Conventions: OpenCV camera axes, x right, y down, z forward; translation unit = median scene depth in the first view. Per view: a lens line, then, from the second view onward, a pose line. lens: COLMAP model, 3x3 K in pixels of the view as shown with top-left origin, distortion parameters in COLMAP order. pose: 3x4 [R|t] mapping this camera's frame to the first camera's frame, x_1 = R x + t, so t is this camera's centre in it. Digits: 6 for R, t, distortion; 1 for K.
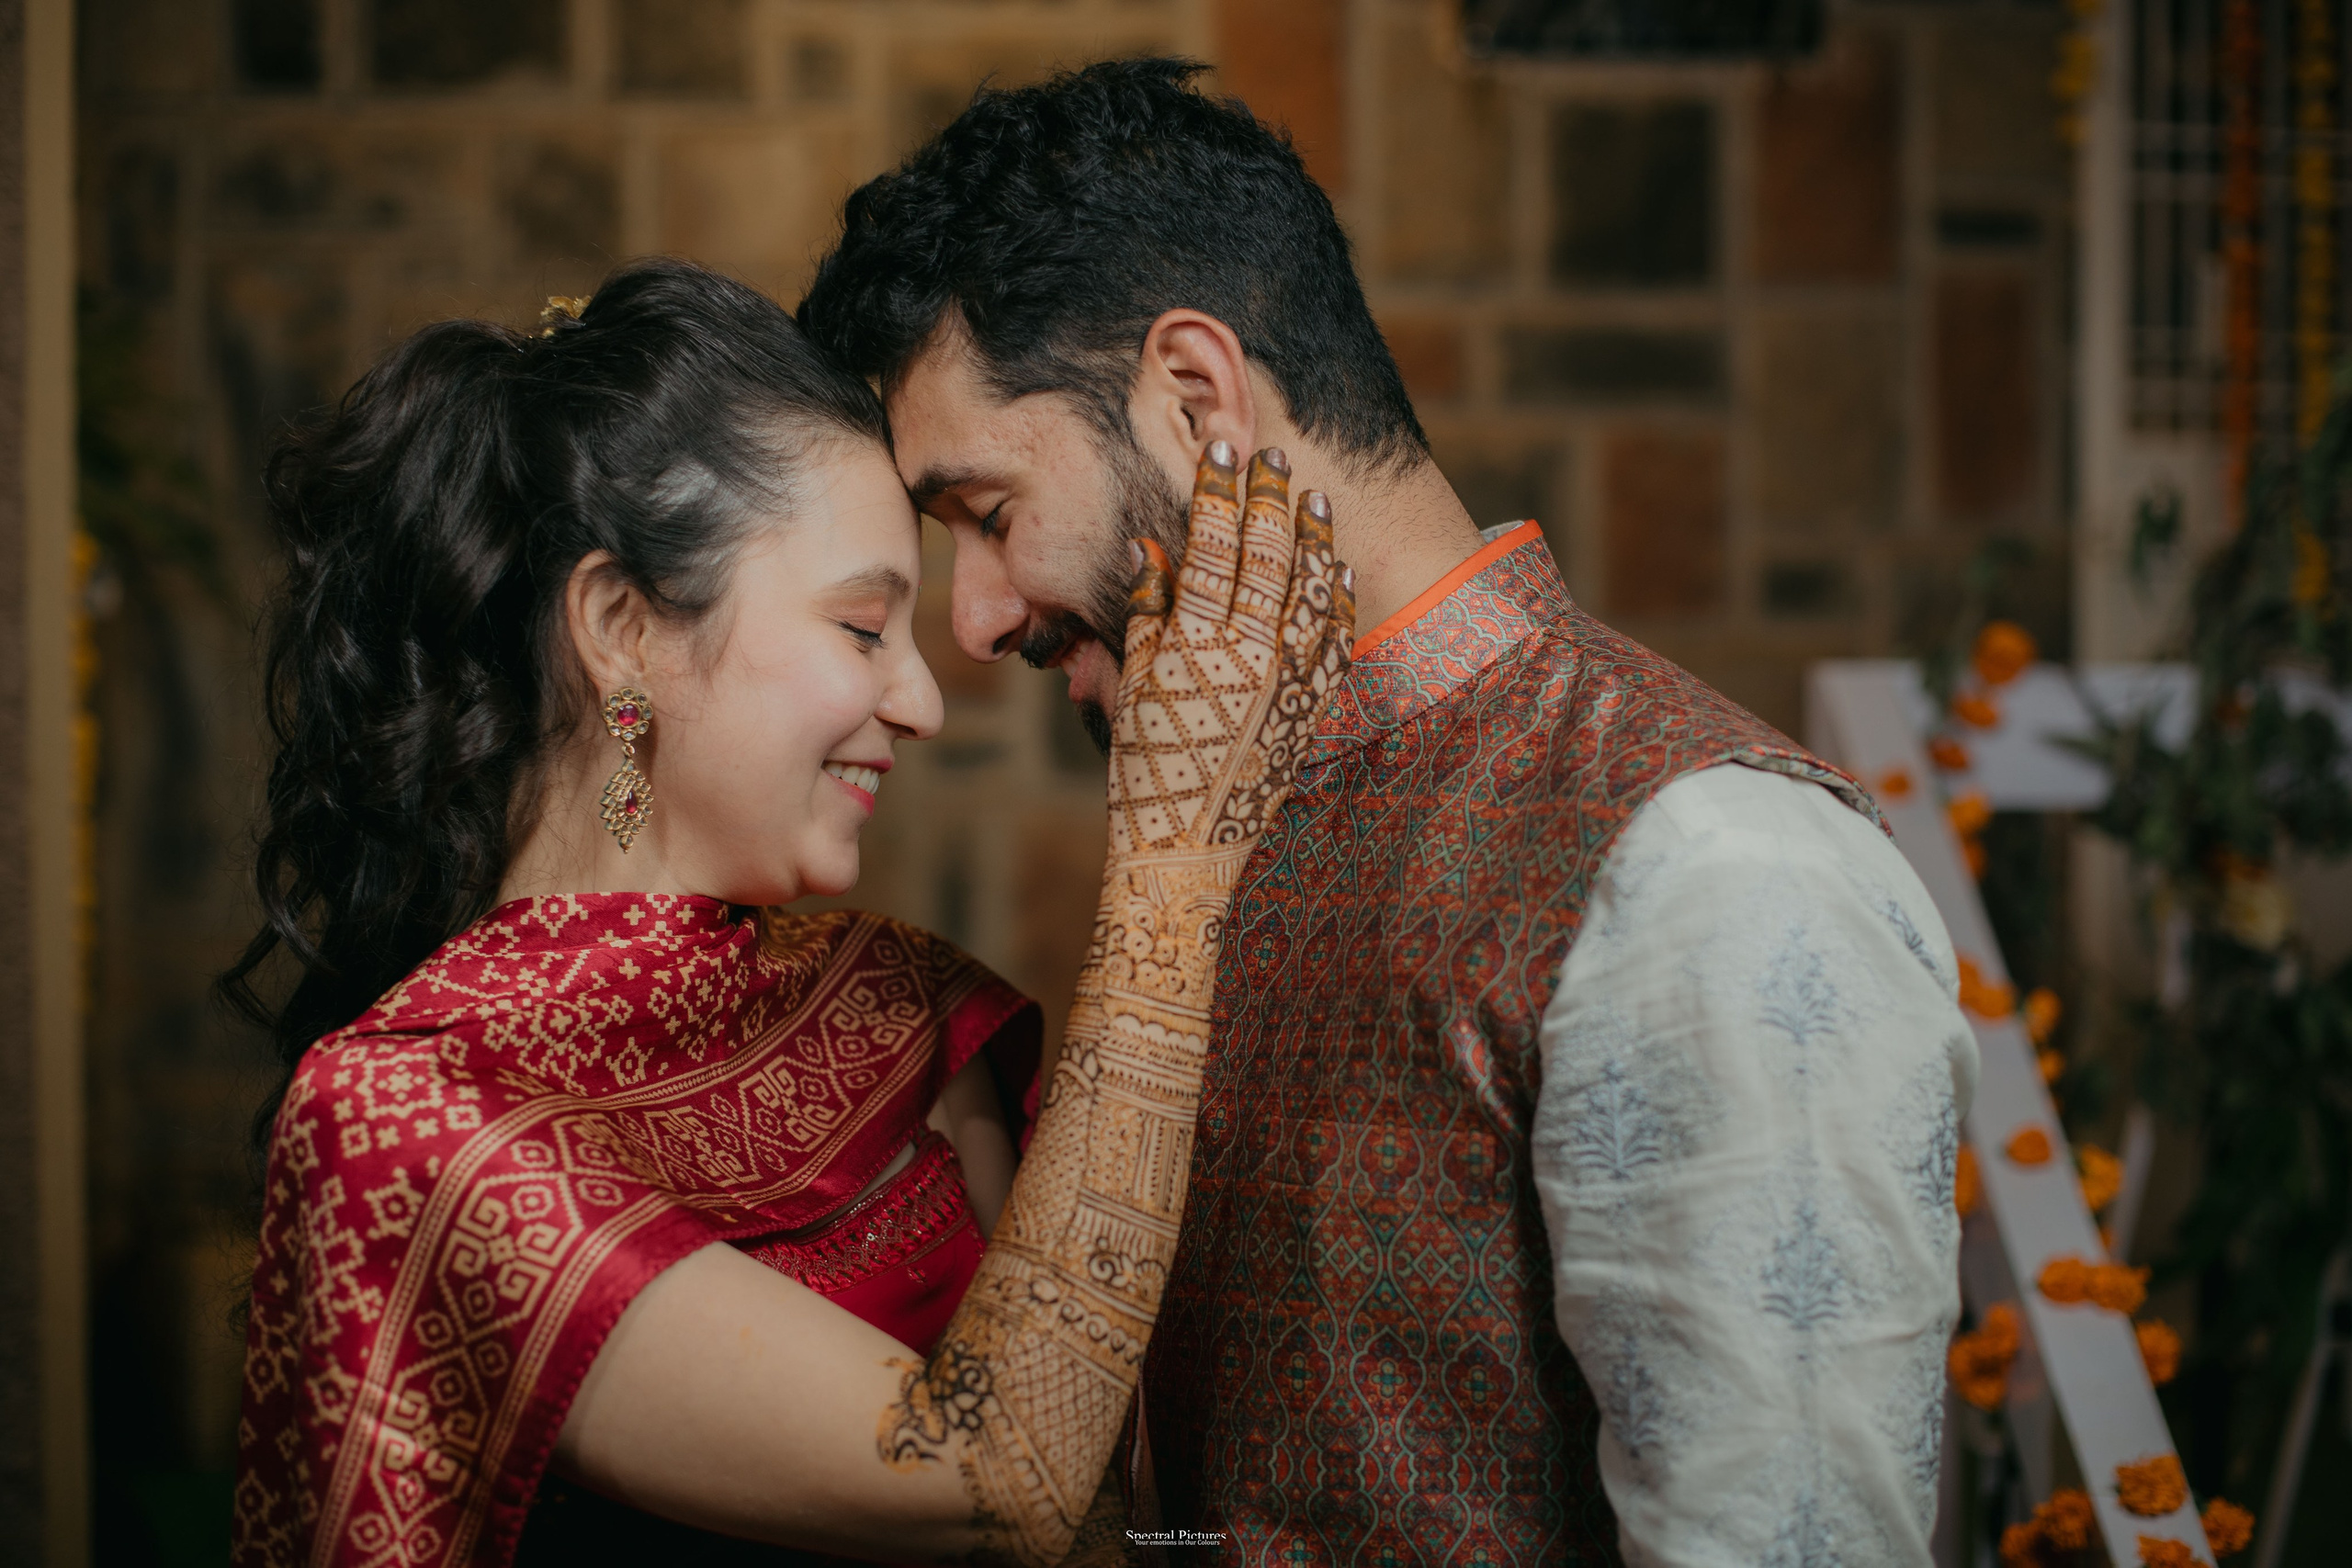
lens RADIAL K [[3515.6, 0, 1163.7], [0, 3515.6, 785.7], [0, 0, 1]] dist [-0.112663, 0.000000]
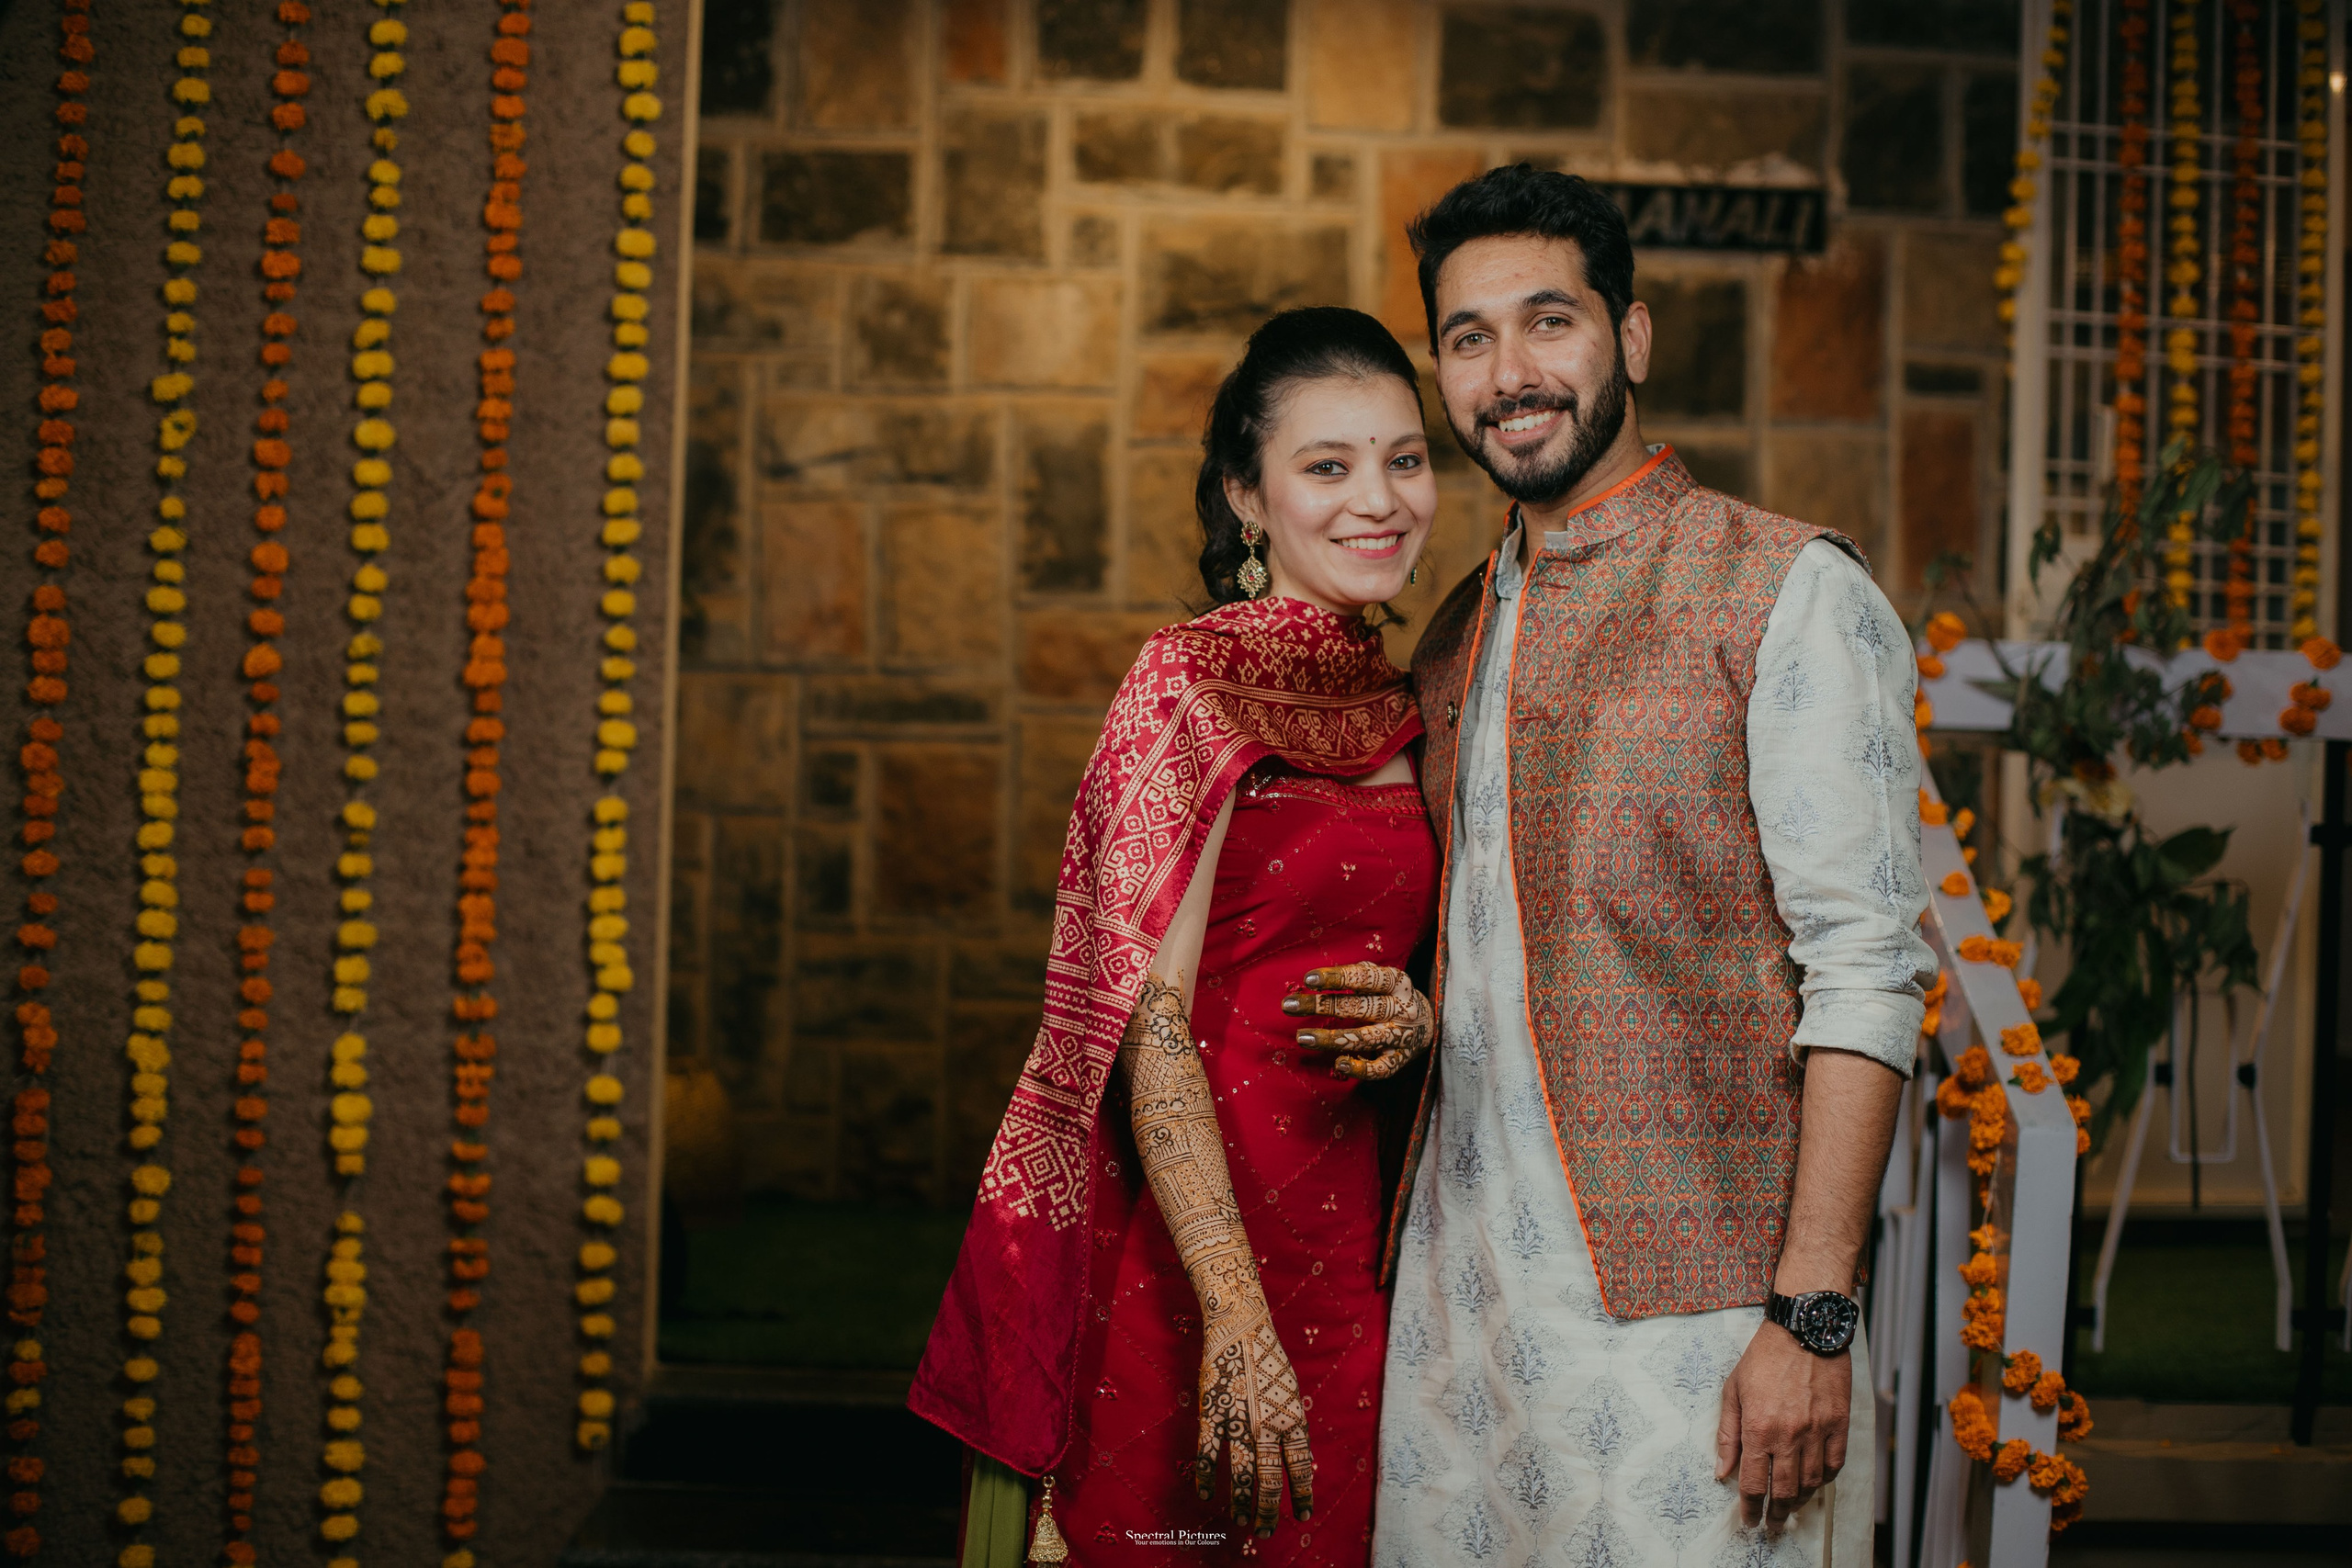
lens RADIAL K [[3515.6, 0, 1170.2], [0, 3515.6, 790.5], [0, 0, 1]] dist [-0.112663, 0.000000]
pose [[0.999504, 0.028704, 0.012970, -0.122171], [-0.027954, 0.998109, -0.054742, 0.127027], [-0.014517, 0.054352, 0.998416, -0.539297]]
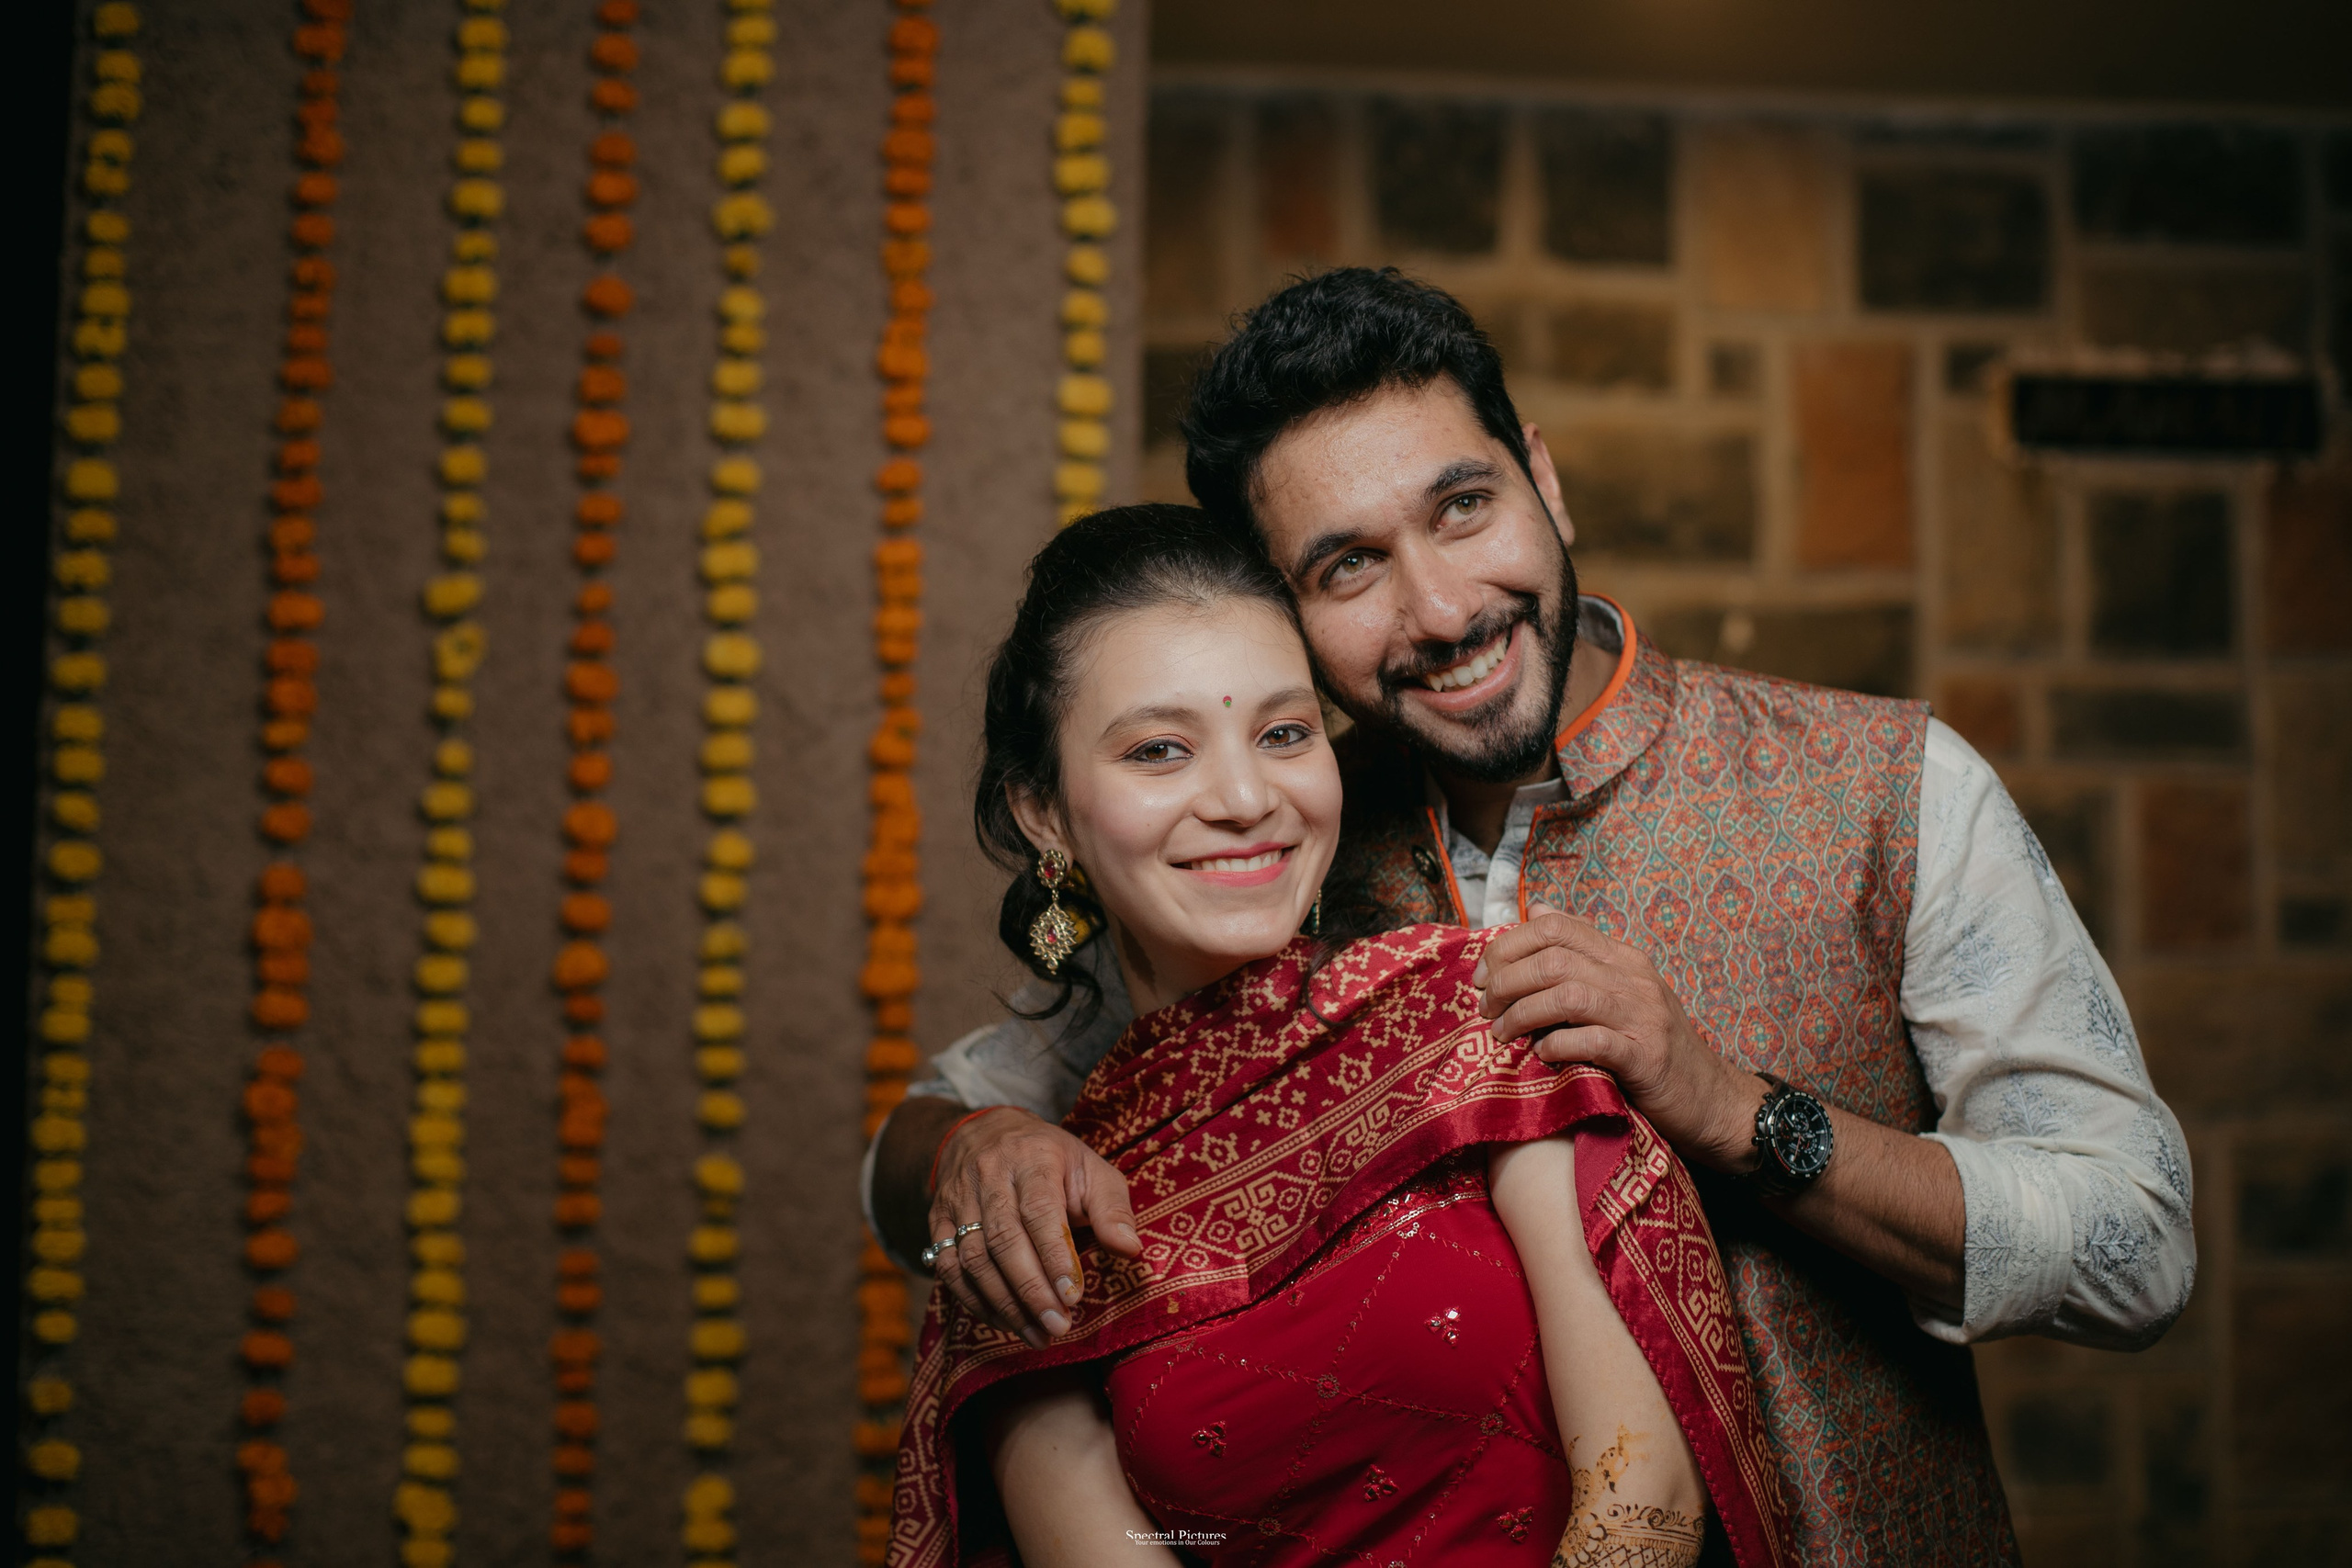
lens RADIAL K [[3515.6, 0, 1109.1], [0, 3515.6, 791.7], [0, 0, 1]] dist [-0.112663, 0.000000]
pose [[0.999272, 0.013803, 0.035576, -0.373019], [-0.008323, 0.988679, -0.149815, 0.109675], [-0.037241, 0.149409, 0.988074, -0.134962]]
